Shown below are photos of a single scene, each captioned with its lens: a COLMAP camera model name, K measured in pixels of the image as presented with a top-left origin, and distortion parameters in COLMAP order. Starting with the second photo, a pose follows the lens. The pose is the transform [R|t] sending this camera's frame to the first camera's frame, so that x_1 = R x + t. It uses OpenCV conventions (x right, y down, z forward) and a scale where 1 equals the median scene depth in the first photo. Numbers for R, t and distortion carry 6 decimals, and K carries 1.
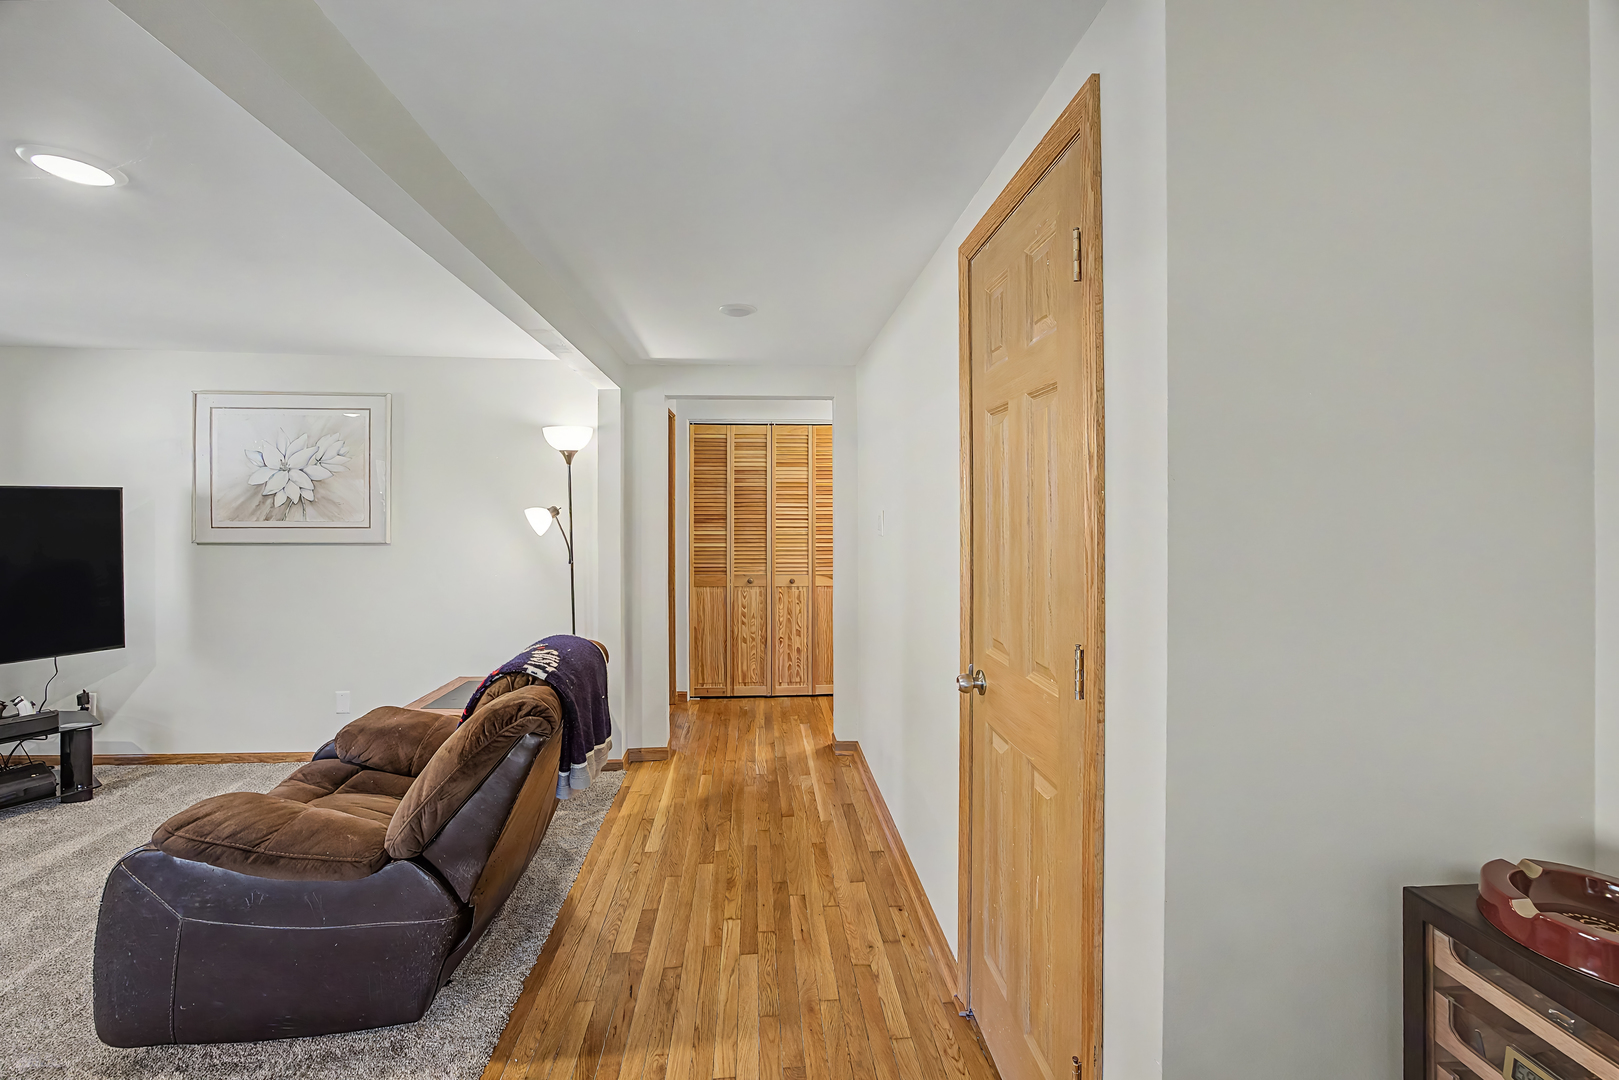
lens RADIAL K [[644.3, 0, 806.3], [0, 644.3, 515.3], [0, 0, 1]] dist [-0.014160, 0.000472]
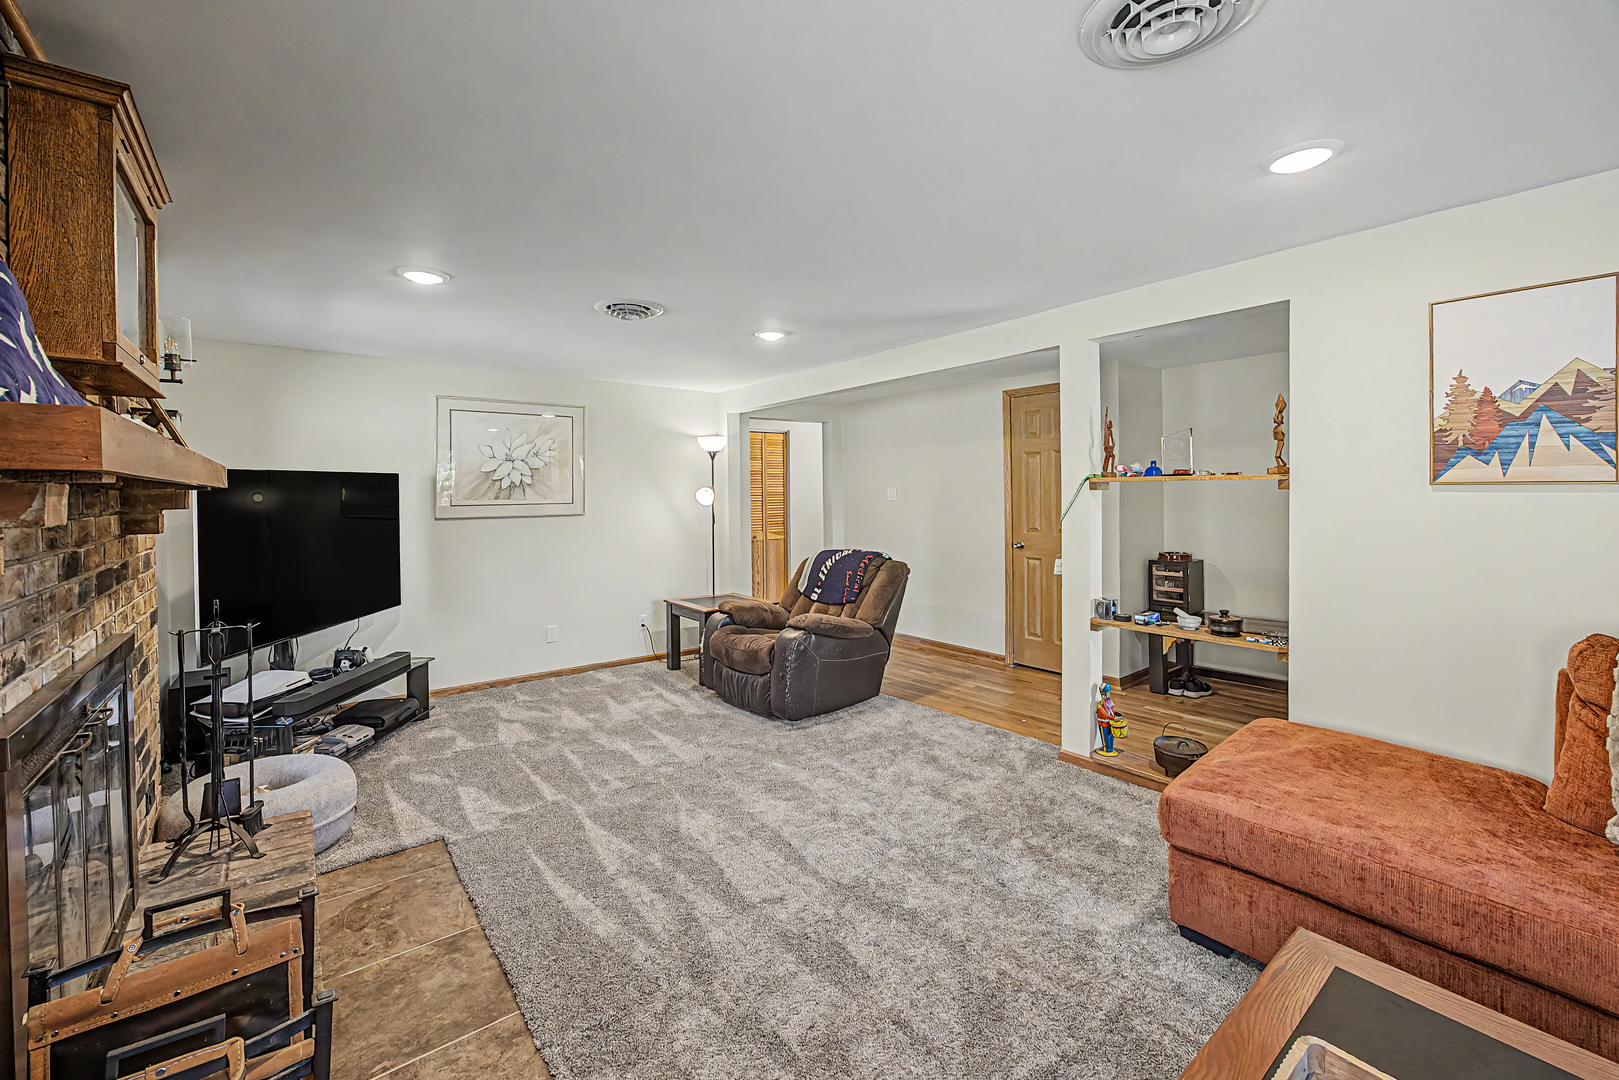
lens RADIAL K [[669.5, 0, 802.1], [0, 669.5, 493.3], [0, 0, 1]] dist [-0.032500, 0.011849]
pose [[0.829484, -0.011576, 0.558411, -1.101383], [0.014562, 0.999894, -0.000902, 0.006036], [-0.558341, 0.008880, 0.829564, -0.473883]]
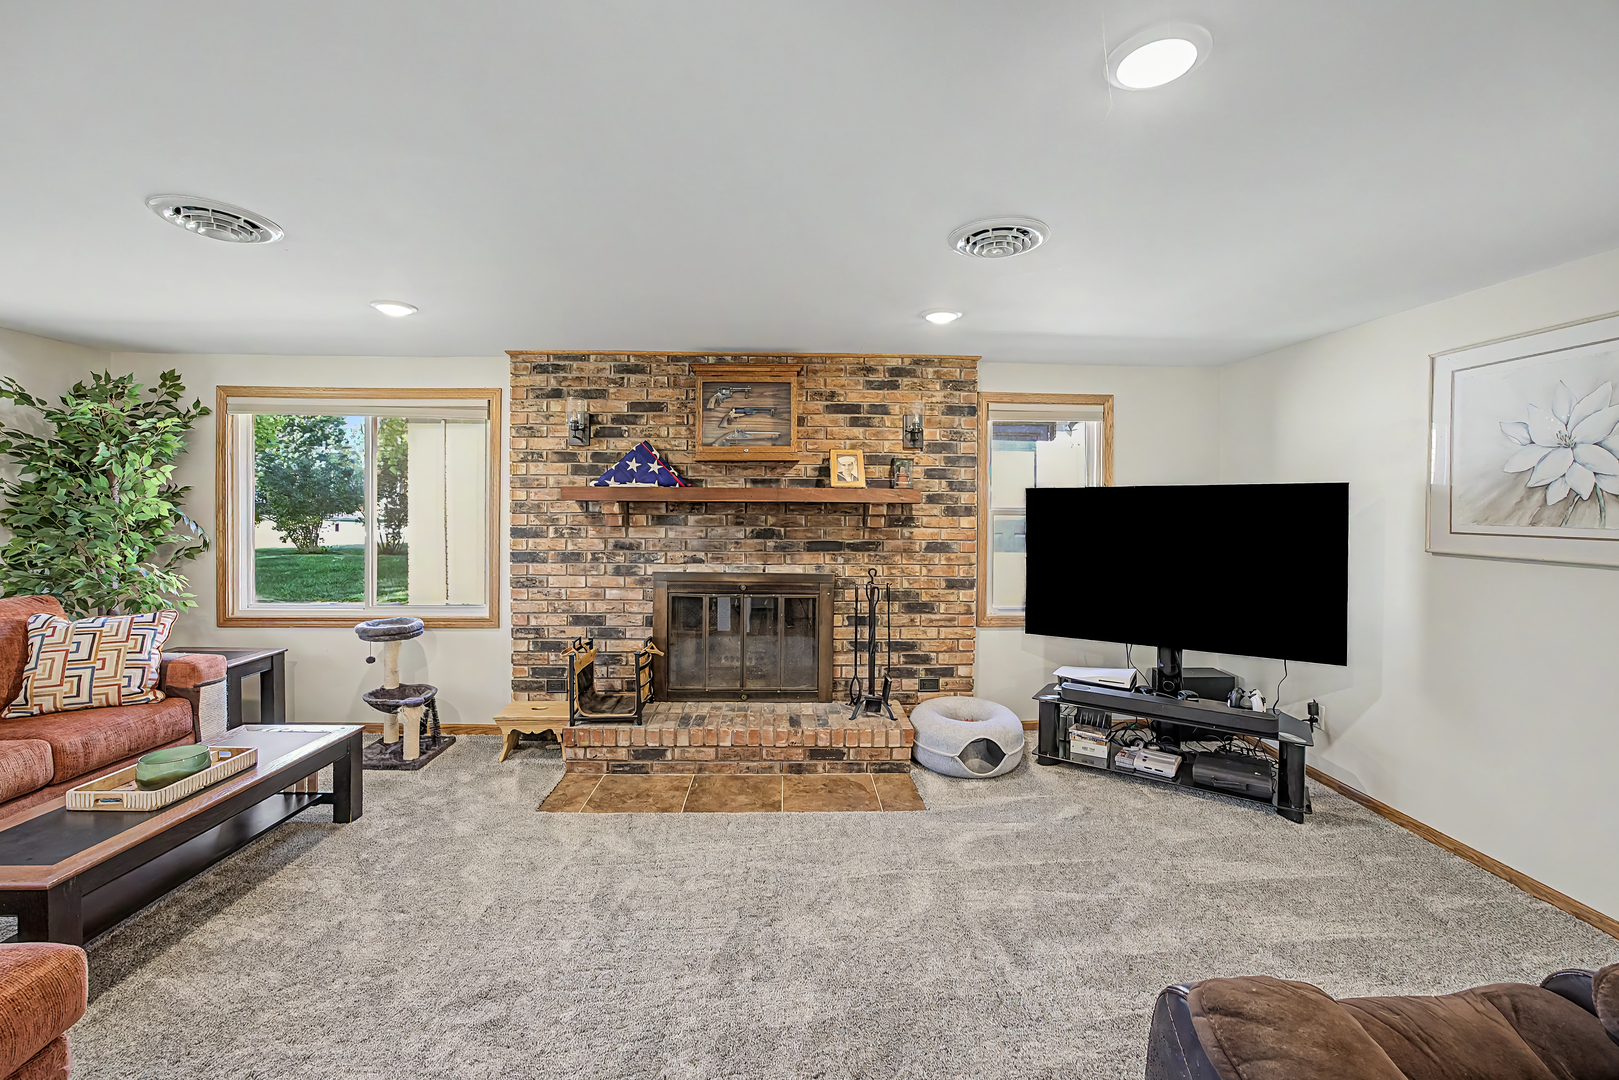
lens RADIAL K [[644.3, 0, 806.3], [0, 644.3, 515.3], [0, 0, 1]] dist [-0.014160, 0.000472]
pose [[-0.044681, 0.010727, -0.998944, -0.159697], [-0.014483, 0.999830, 0.011385, 0.000833], [0.998896, 0.014977, -0.044518, 0.280849]]
